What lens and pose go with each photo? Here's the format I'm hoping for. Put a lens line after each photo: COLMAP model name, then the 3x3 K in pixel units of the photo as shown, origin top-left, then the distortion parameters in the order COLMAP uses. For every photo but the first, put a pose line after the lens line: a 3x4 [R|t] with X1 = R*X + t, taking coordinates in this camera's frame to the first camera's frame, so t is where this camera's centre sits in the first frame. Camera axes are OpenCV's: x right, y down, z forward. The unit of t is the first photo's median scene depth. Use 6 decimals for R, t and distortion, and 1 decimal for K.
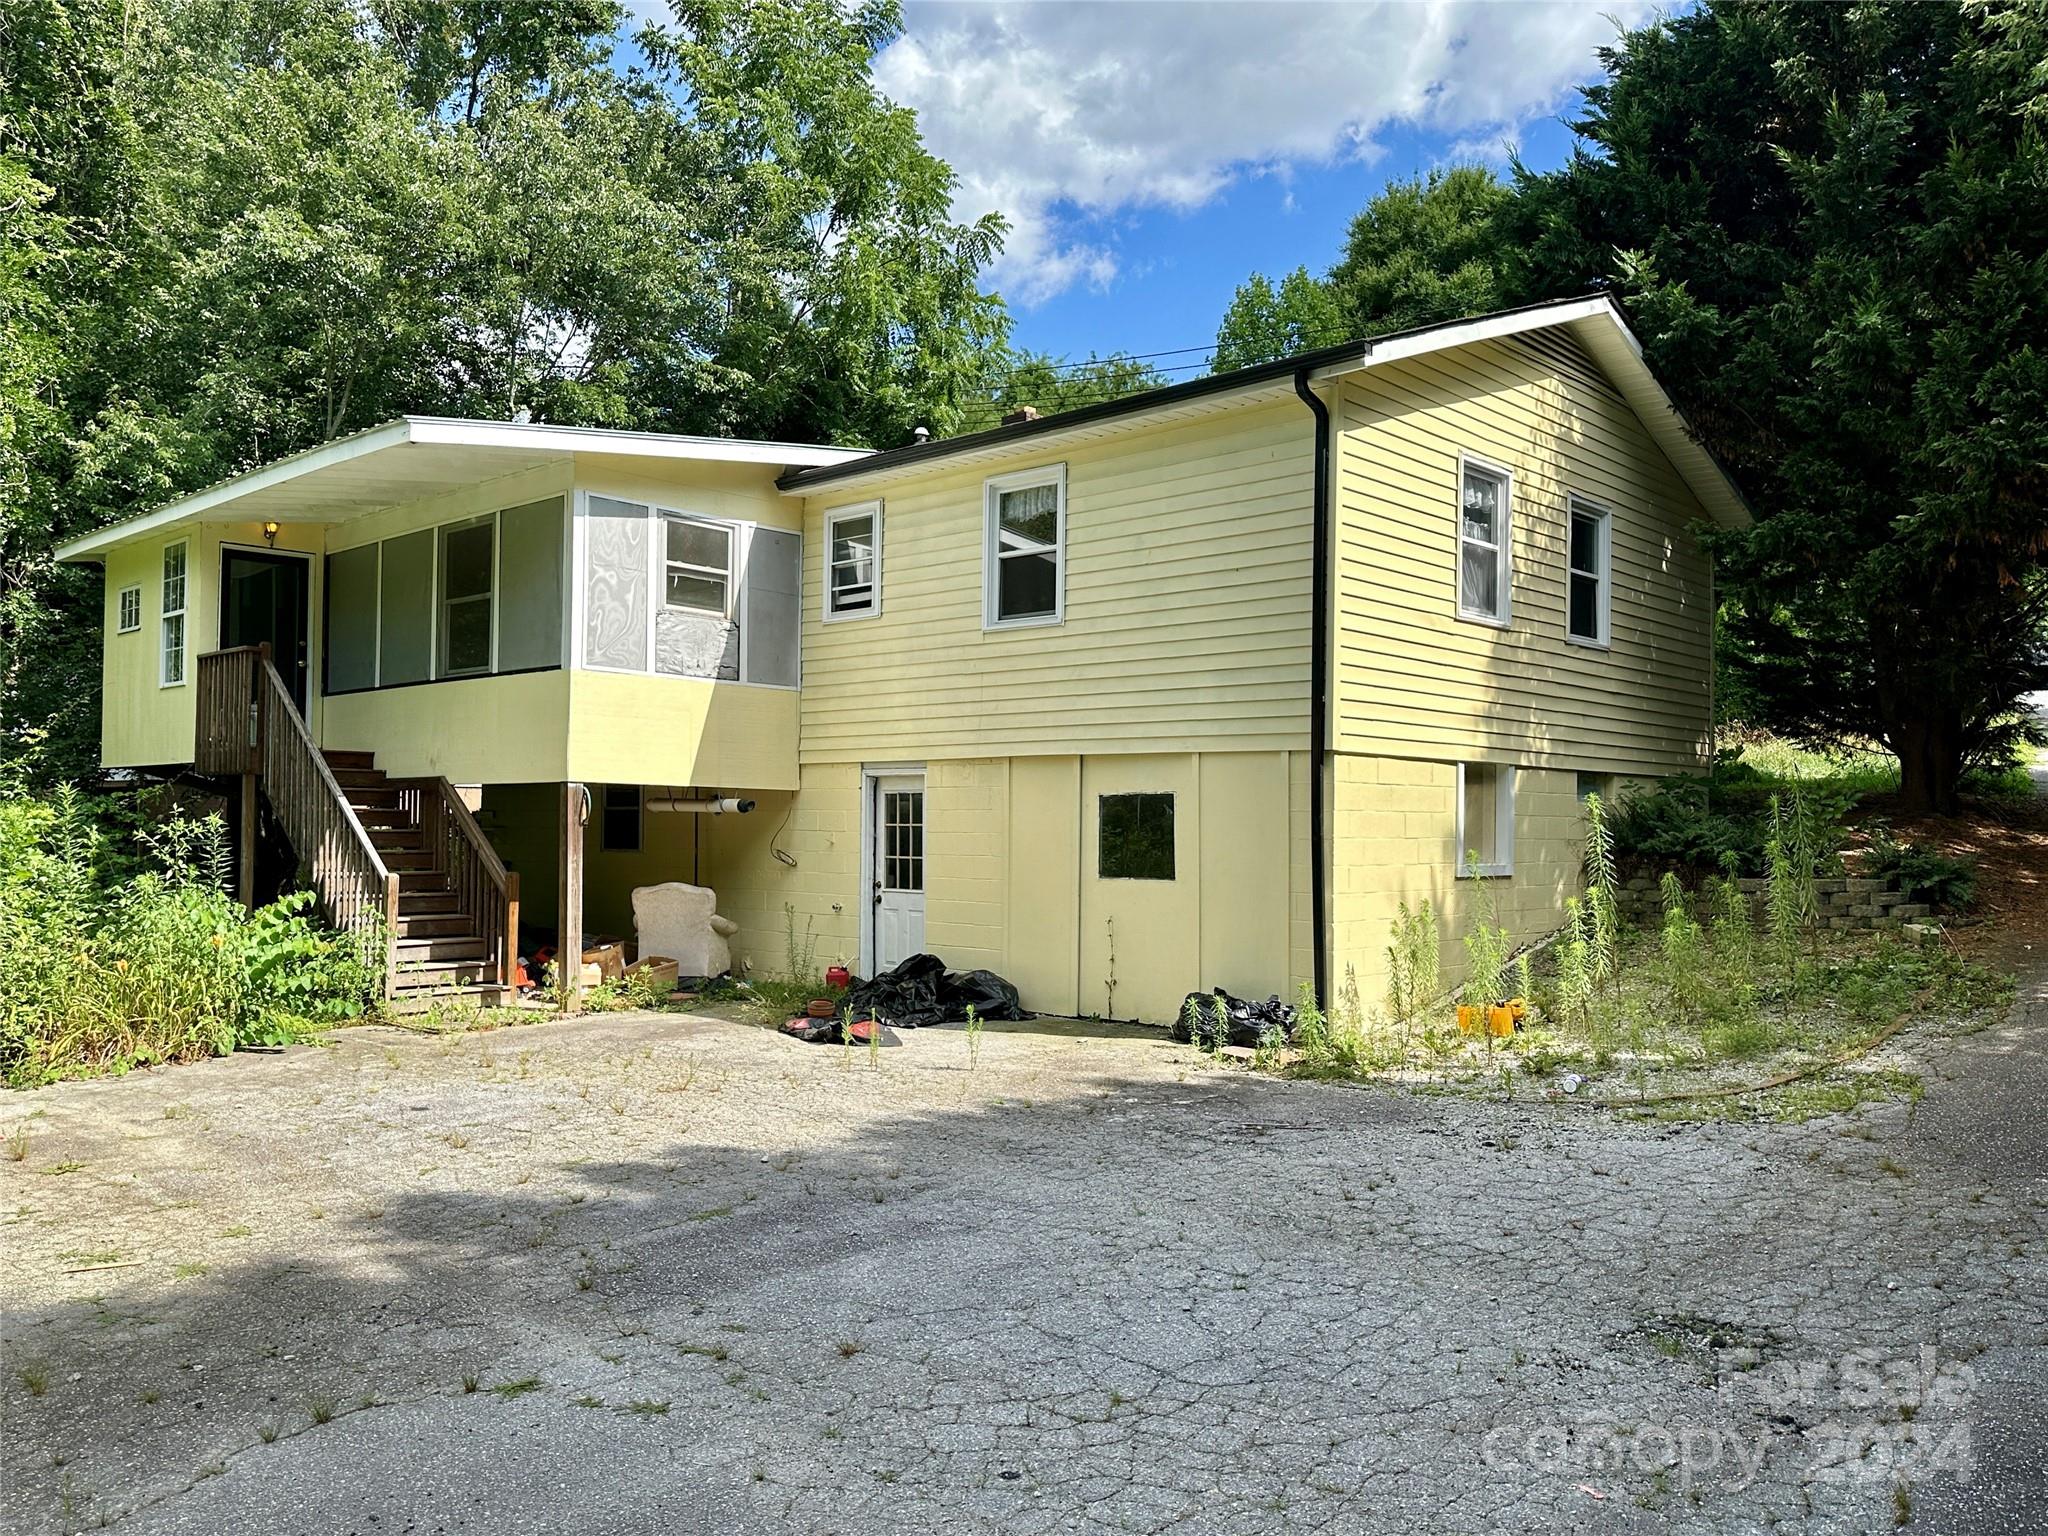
lens RADIAL K [[1545.8, 0, 1011.9], [0, 1545.8, 777.4], [0, 0, 1]] dist [0.146073, -0.220375]
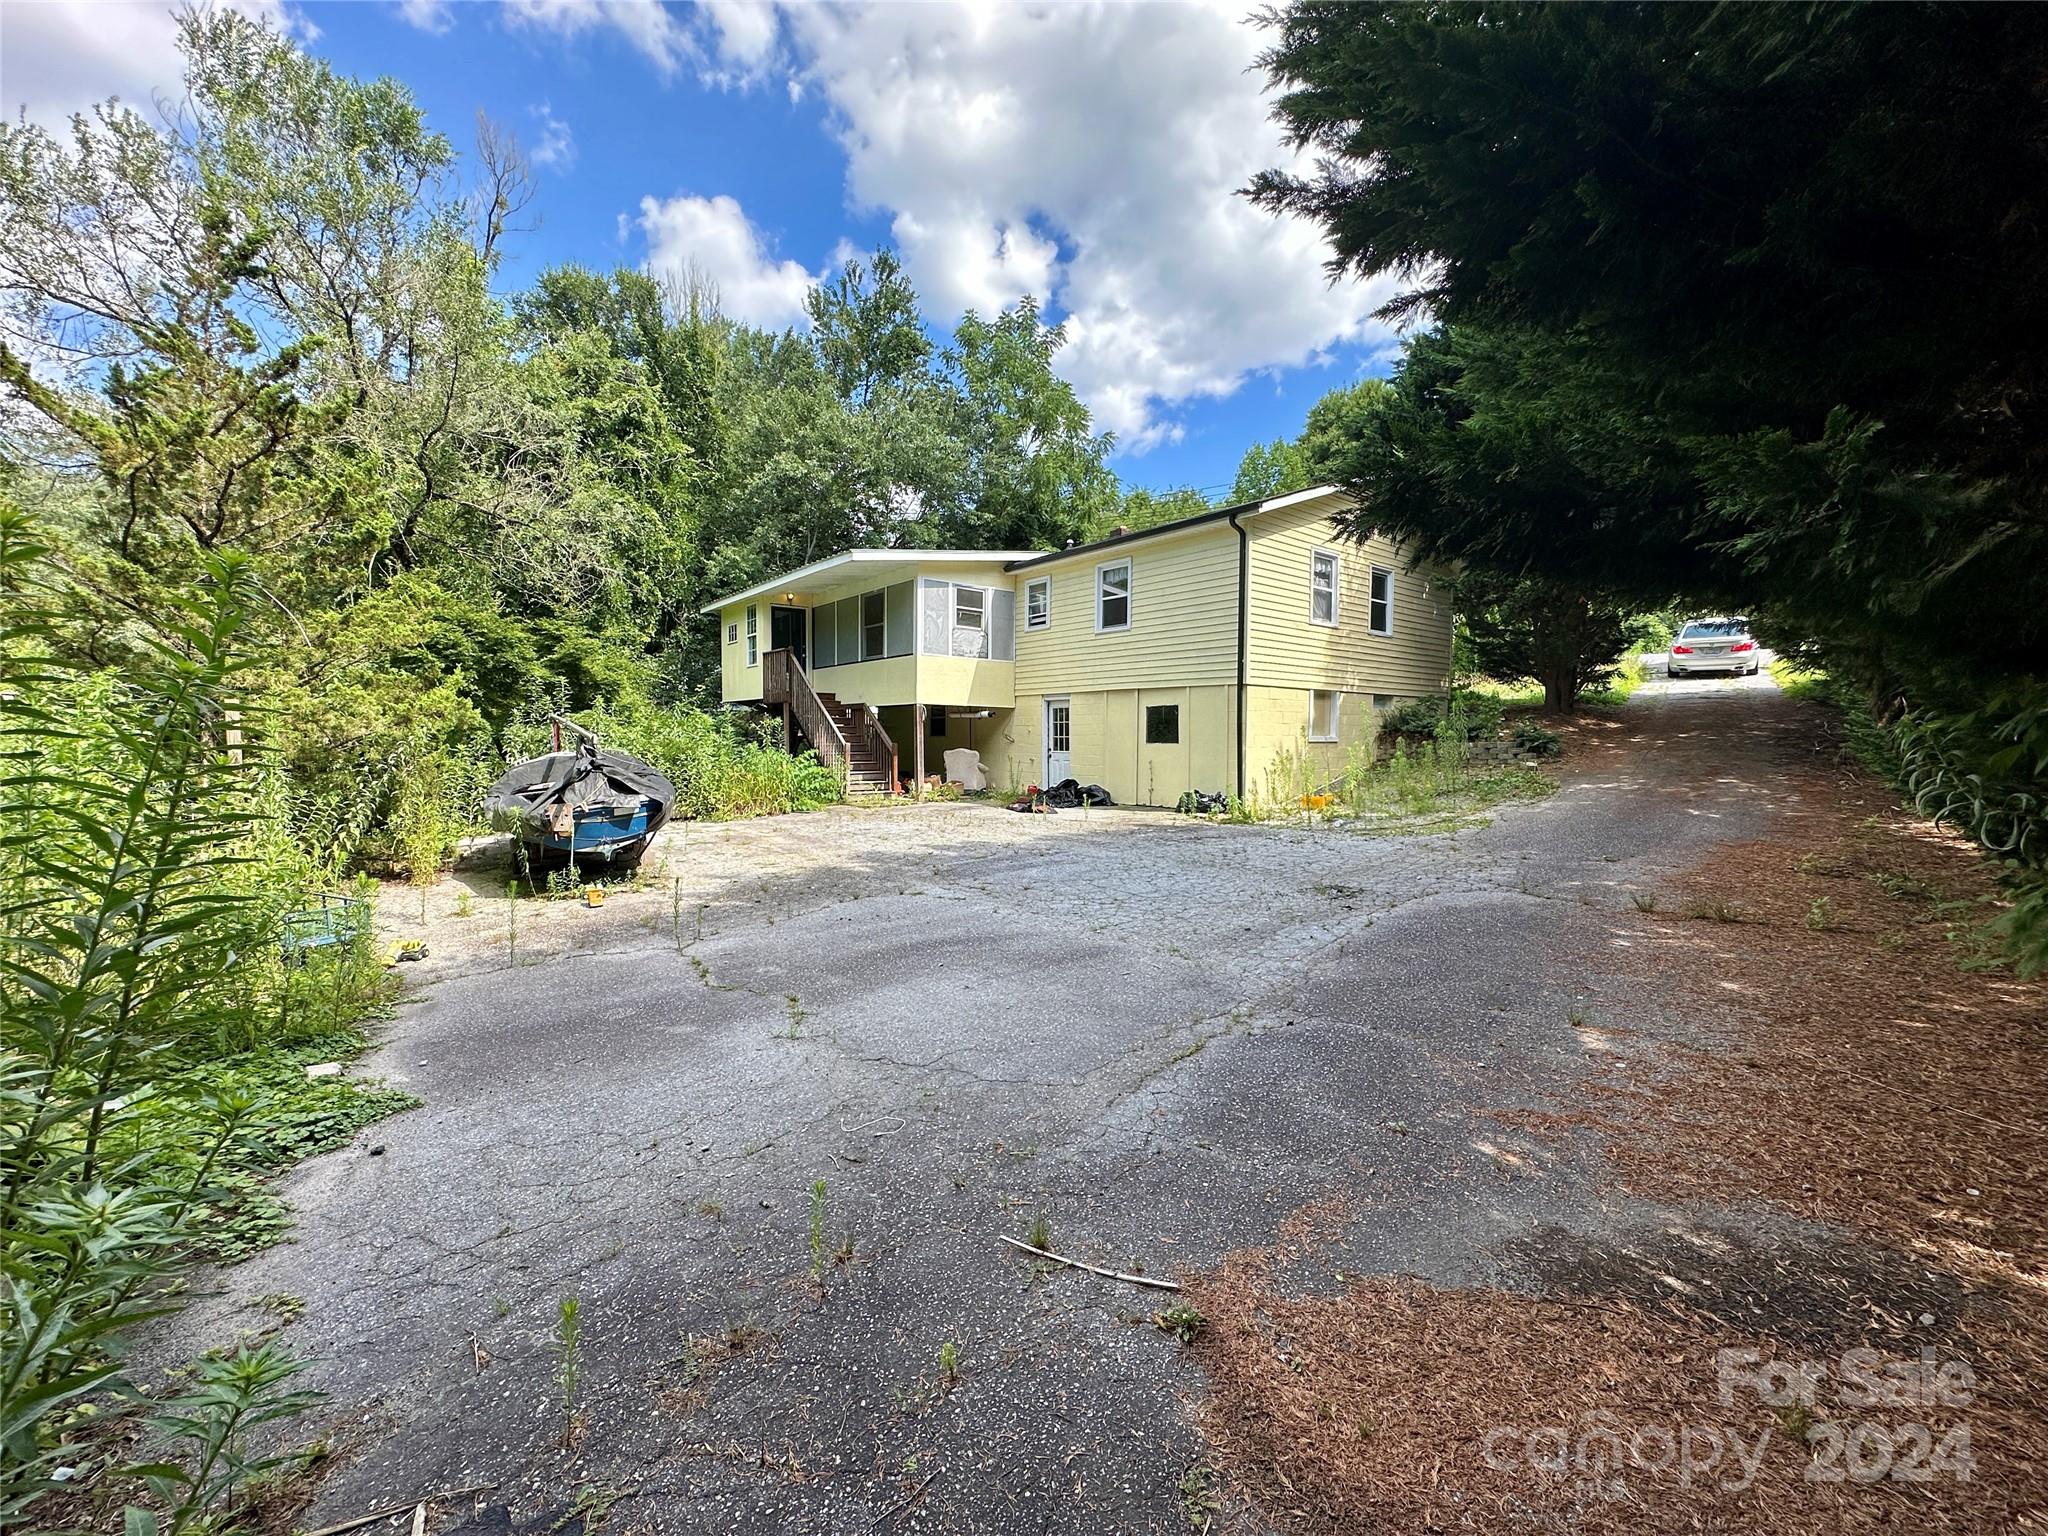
lens RADIAL K [[815.5, 0, 1024.0], [0, 815.5, 769.7], [0, 0, 1]] dist [-0.000483, 0.000226]
pose [[0.990831, -0.000059, -0.135108, 0.036176], [0.009705, 0.997448, 0.070734, 0.015735], [0.134759, -0.071397, 0.988303, -0.175820]]
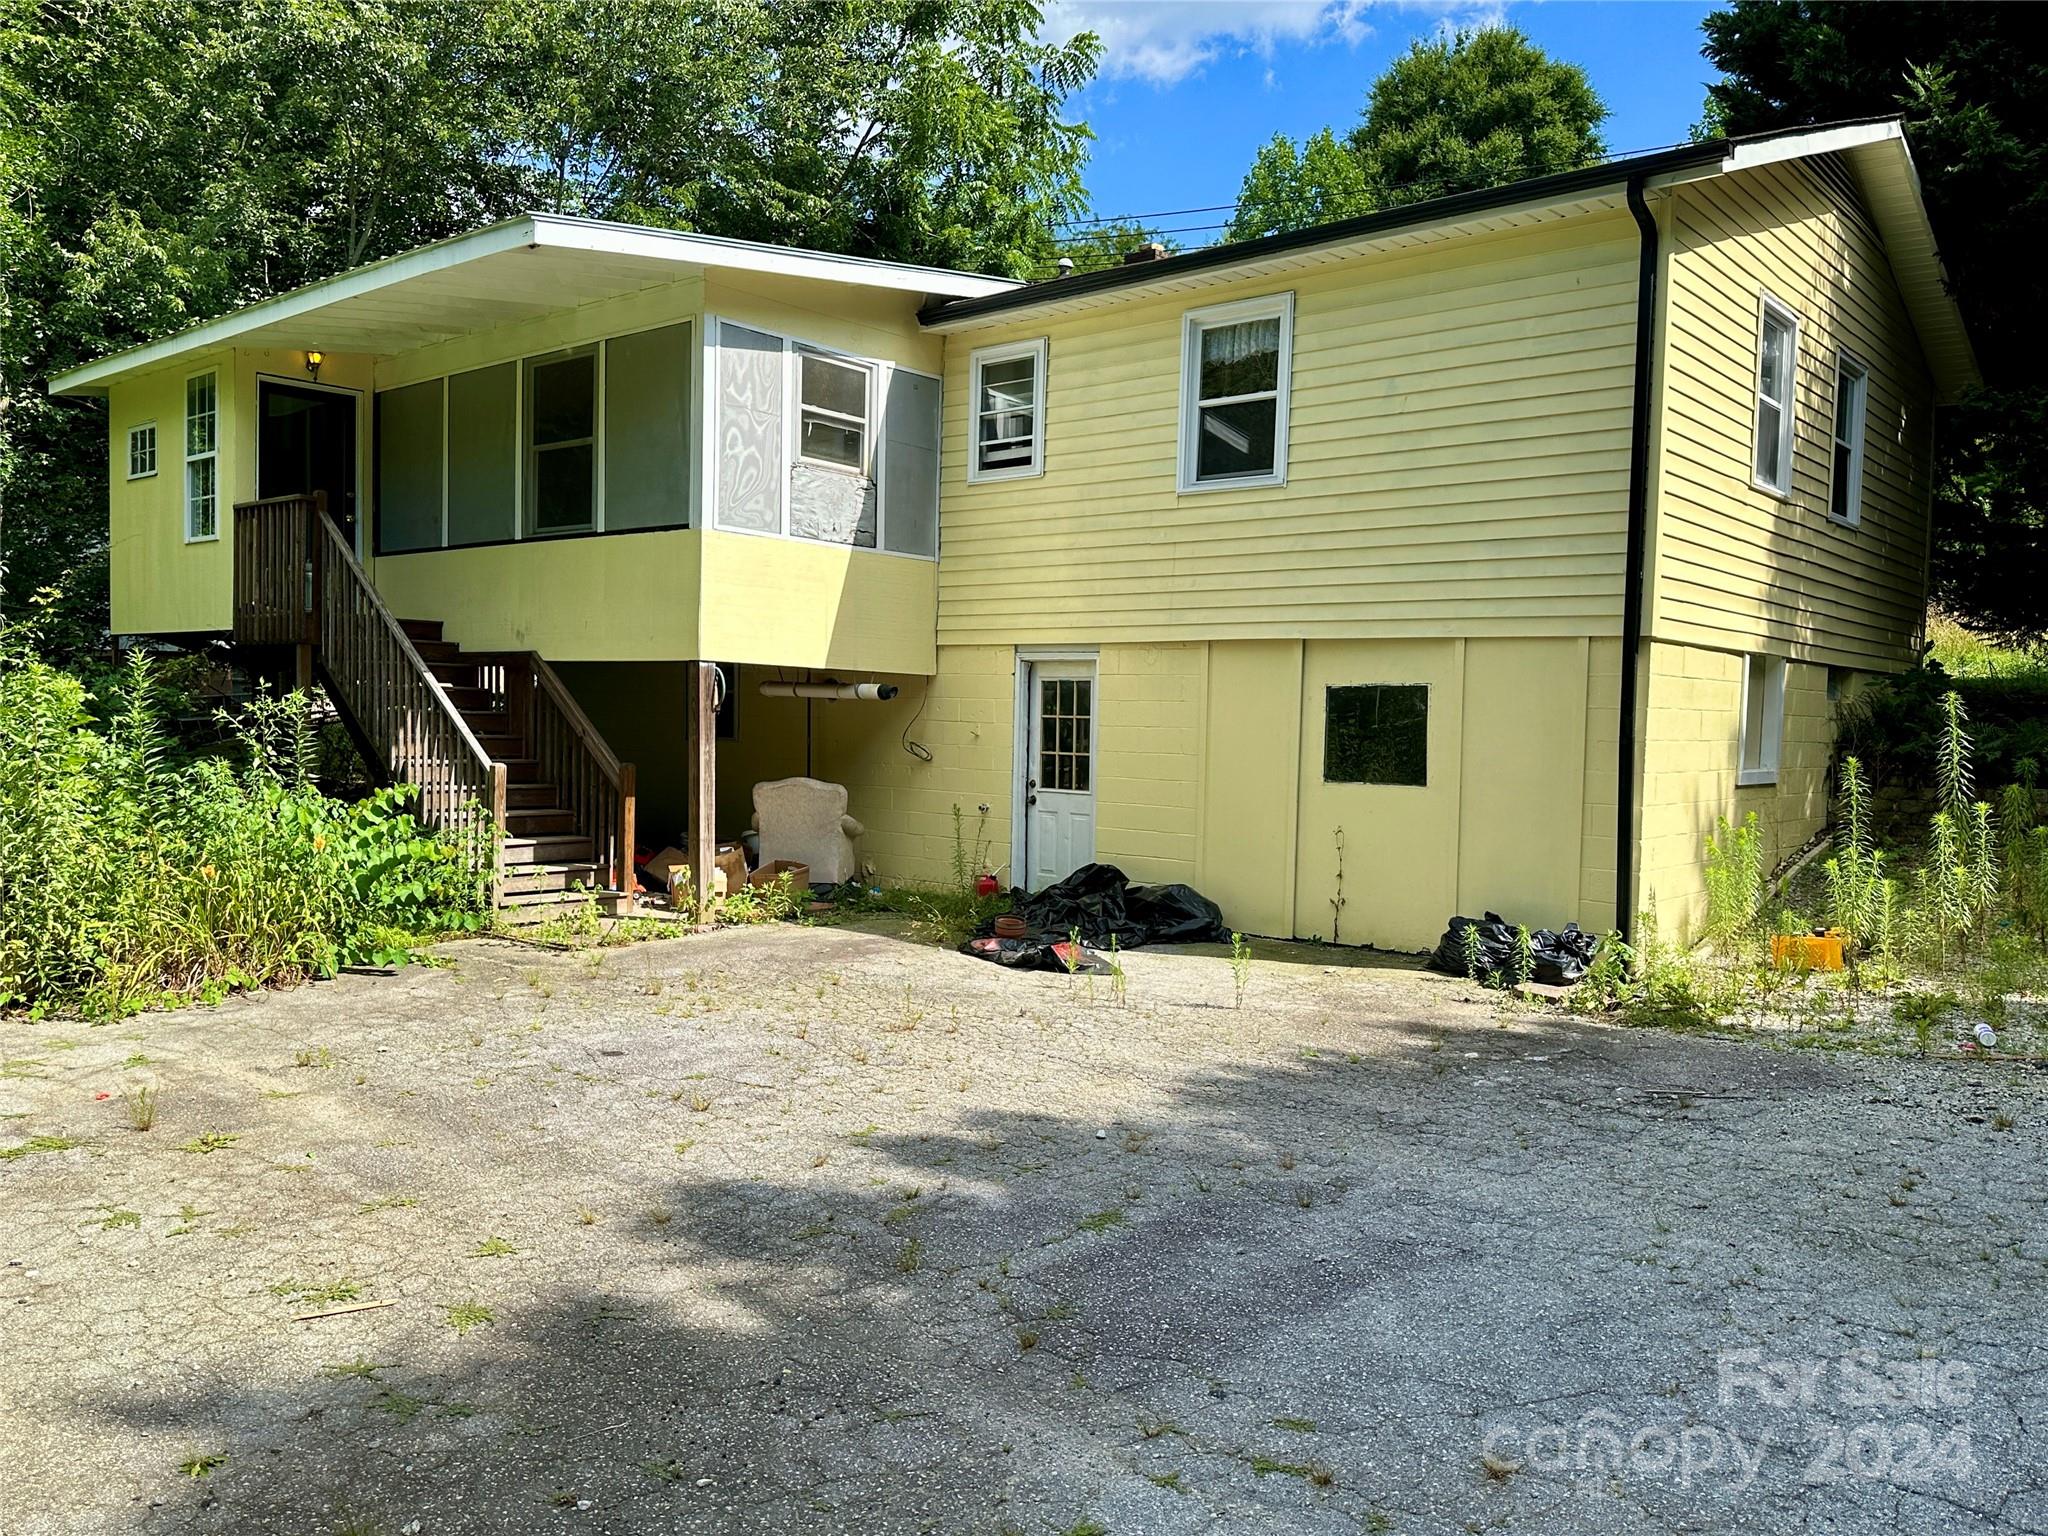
lens RADIAL K [[1545.9, 0, 1024.0], [0, 1545.9, 768.0], [0, 0, 1]] dist [0.138910, -0.210321]
pose [[0.998846, 0.013254, 0.046173, -0.135766], [-0.016298, 0.997674, 0.066189, 0.002119], [-0.045188, -0.066865, 0.996738, 0.123940]]
